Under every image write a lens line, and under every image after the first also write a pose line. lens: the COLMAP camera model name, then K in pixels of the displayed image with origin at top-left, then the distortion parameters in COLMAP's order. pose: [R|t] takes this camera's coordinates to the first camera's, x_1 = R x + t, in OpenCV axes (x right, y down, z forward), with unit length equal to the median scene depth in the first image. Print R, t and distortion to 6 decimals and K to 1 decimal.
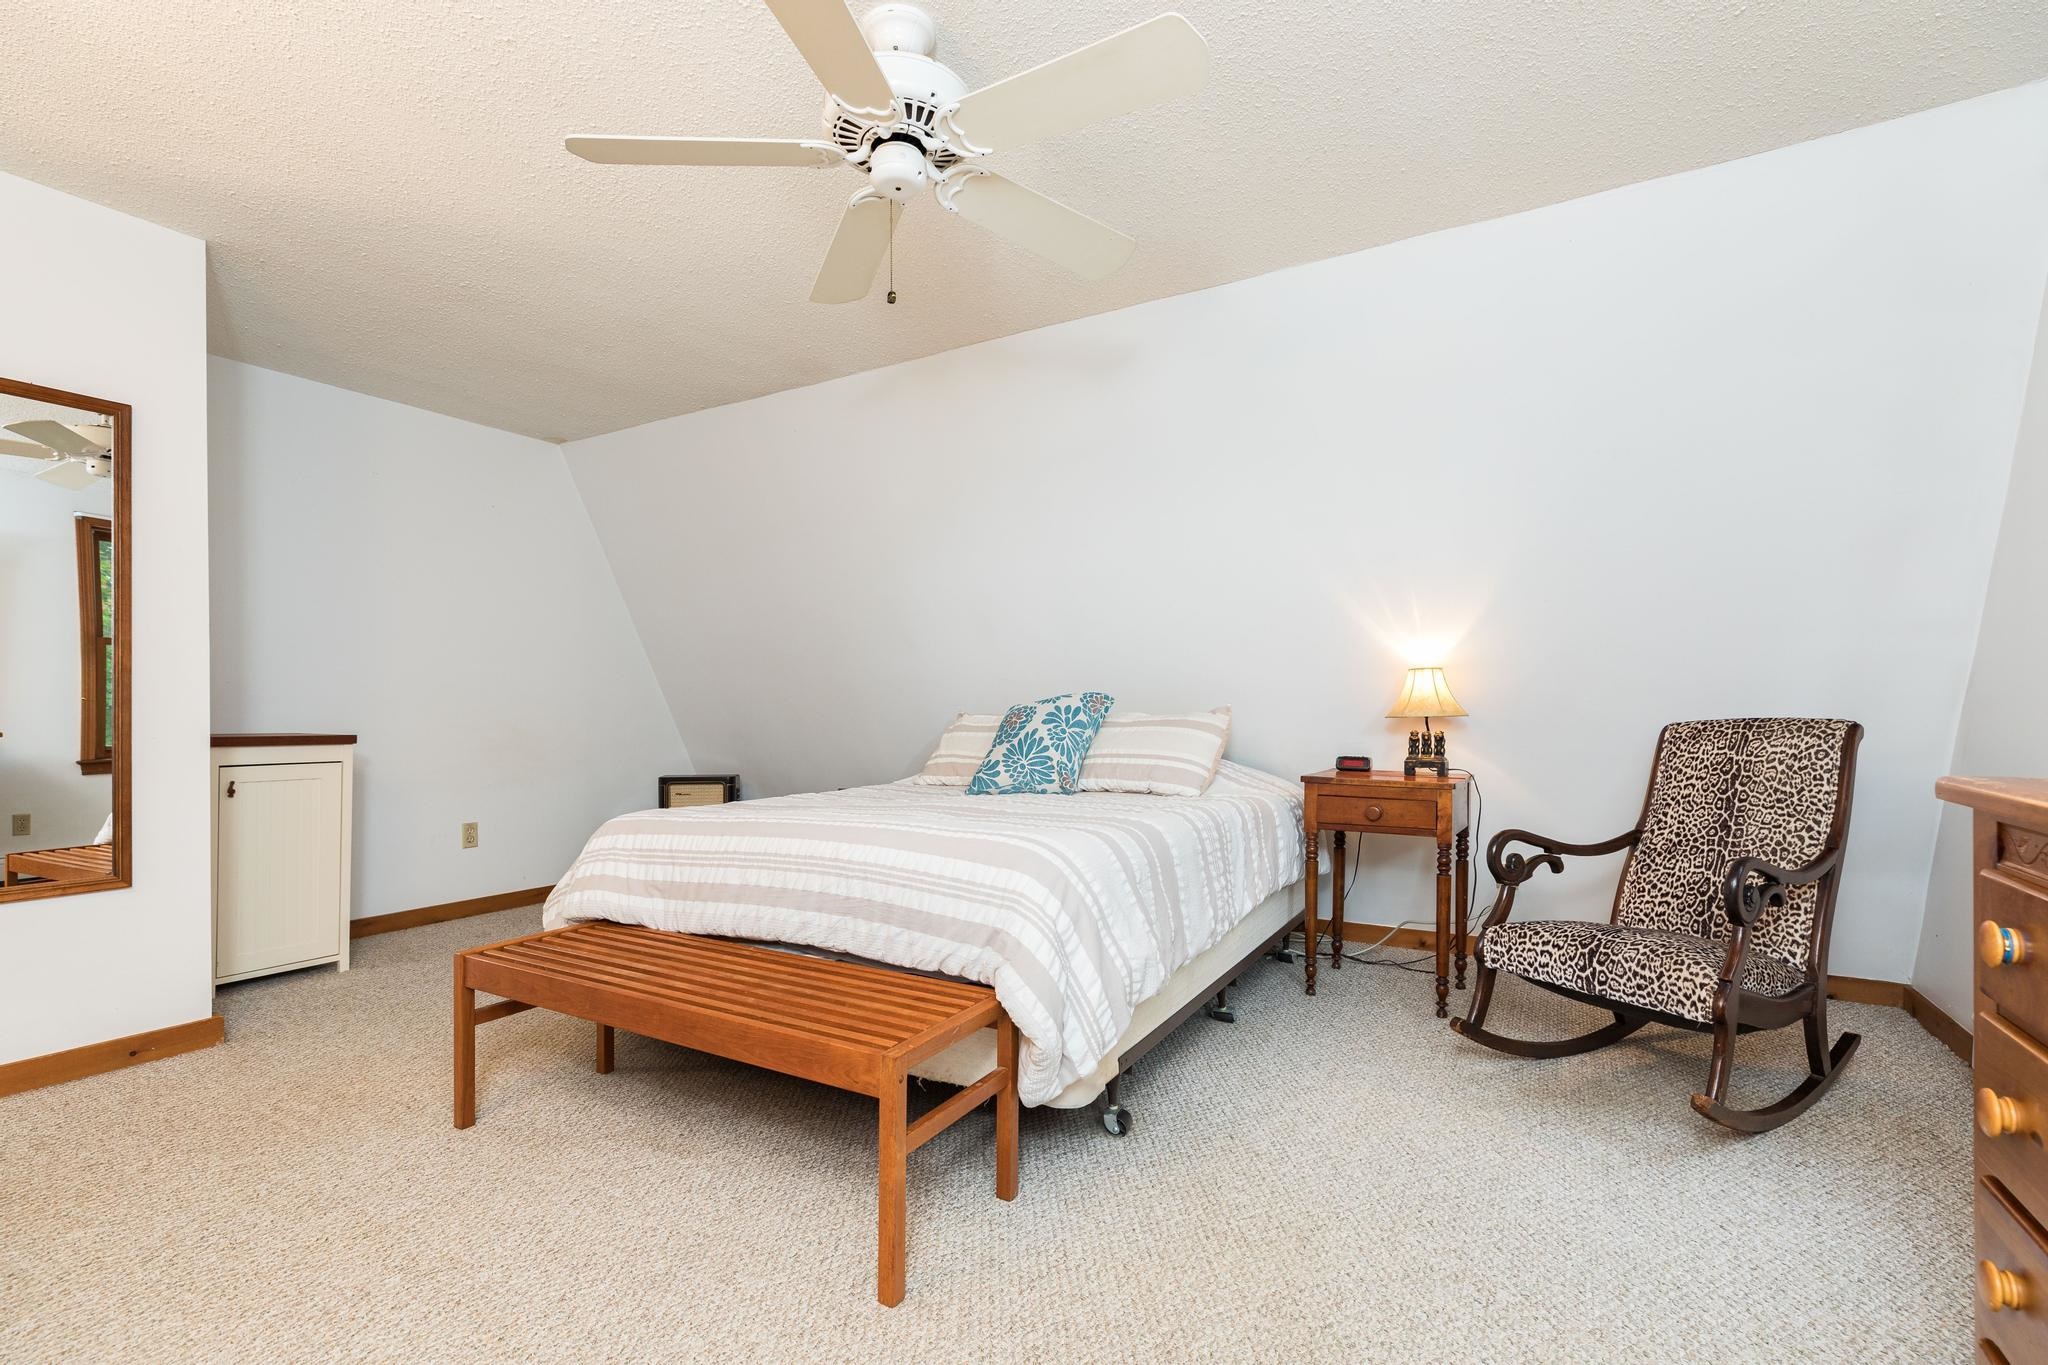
lens RADIAL K [[932.5, 0, 1021.0], [0, 932.5, 697.0], [0, 0, 1]] dist [-0.000494, -0.000273]
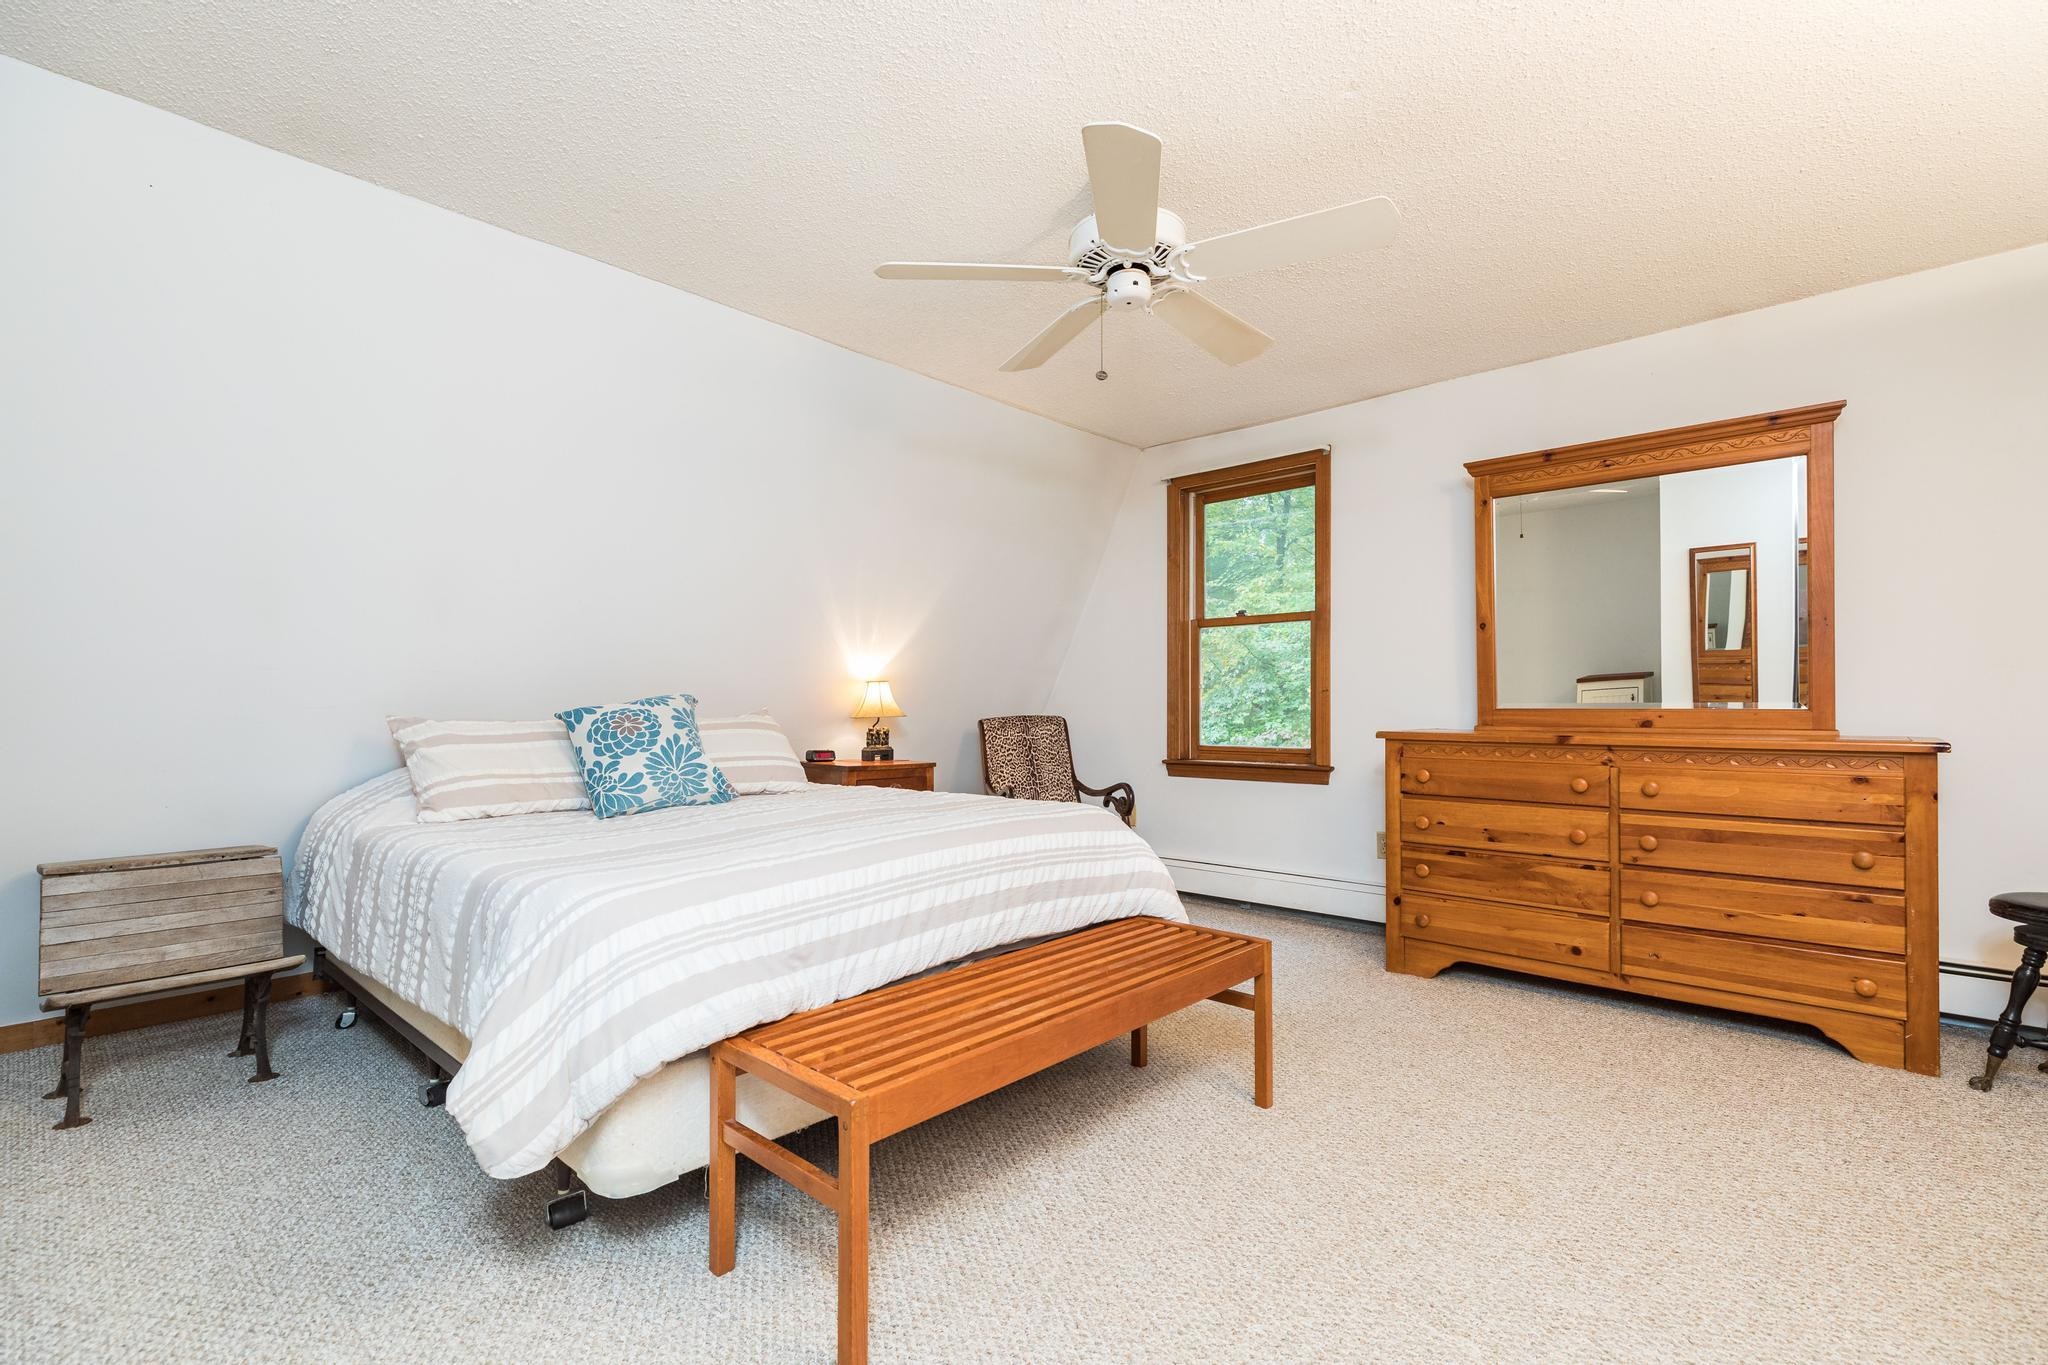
lens RADIAL K [[932.5, 0, 1017.7], [0, 932.5, 694.5], [0, 0, 1]] dist [-0.000494, -0.000273]
pose [[0.207592, 0.015856, 0.978087, -0.819506], [-0.008659, 0.999859, -0.014371, 0.007142], [-0.978177, -0.005486, 0.207700, 0.523316]]
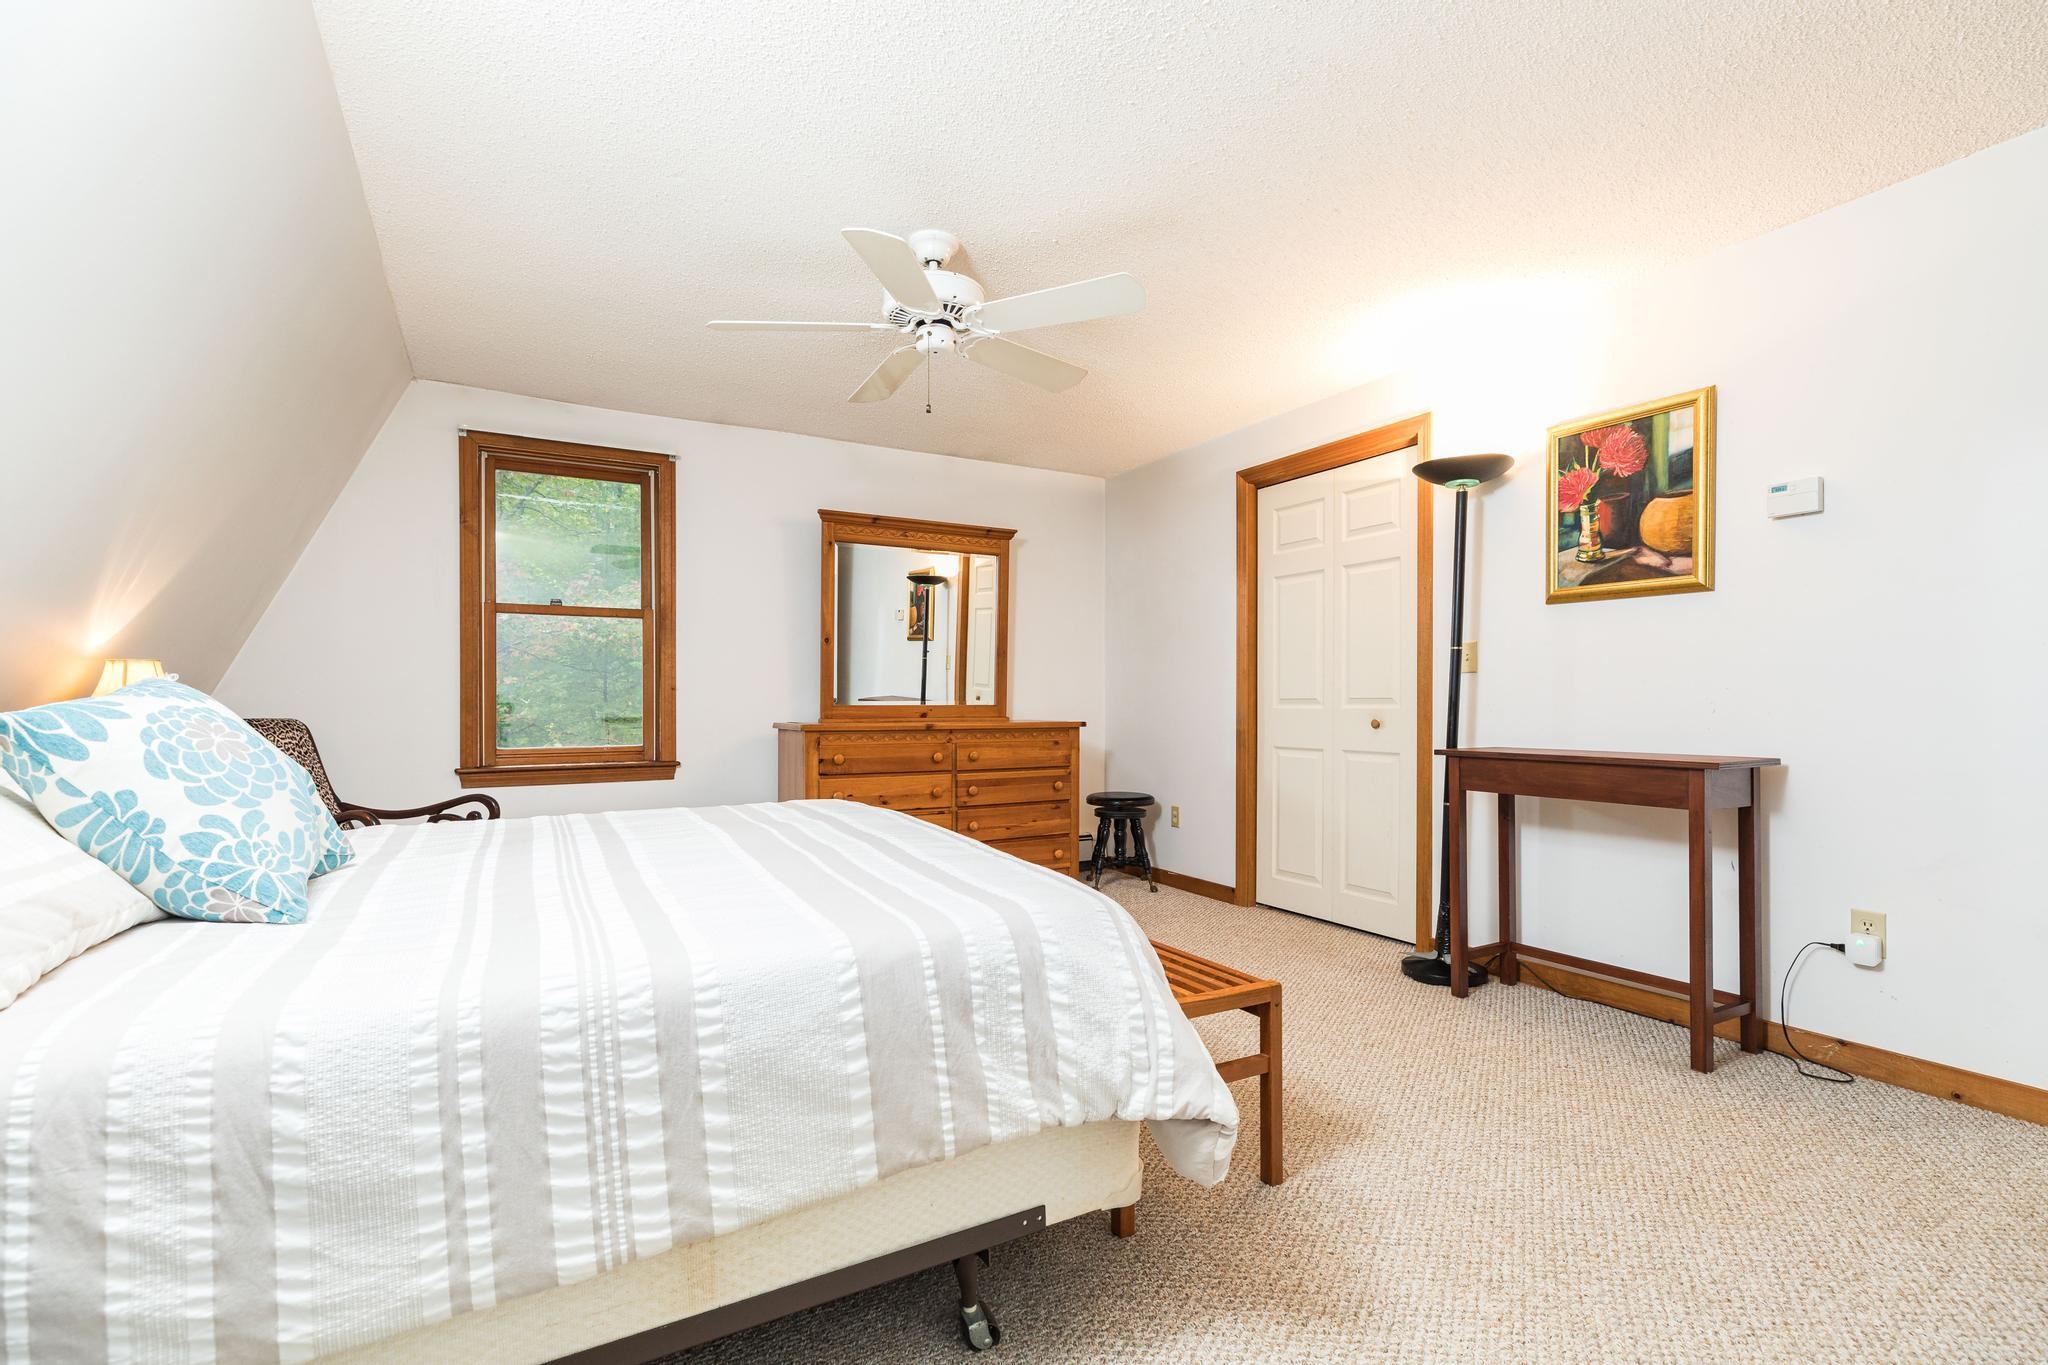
lens RADIAL K [[932.5, 0, 1021.5], [0, 932.5, 691.5], [0, 0, 1]] dist [-0.000494, -0.000273]
pose [[-0.868336, 0.011727, 0.495838, -0.573898], [0.000966, 0.999759, -0.021954, 0.013683], [-0.495976, -0.018584, -0.868137, 1.284050]]
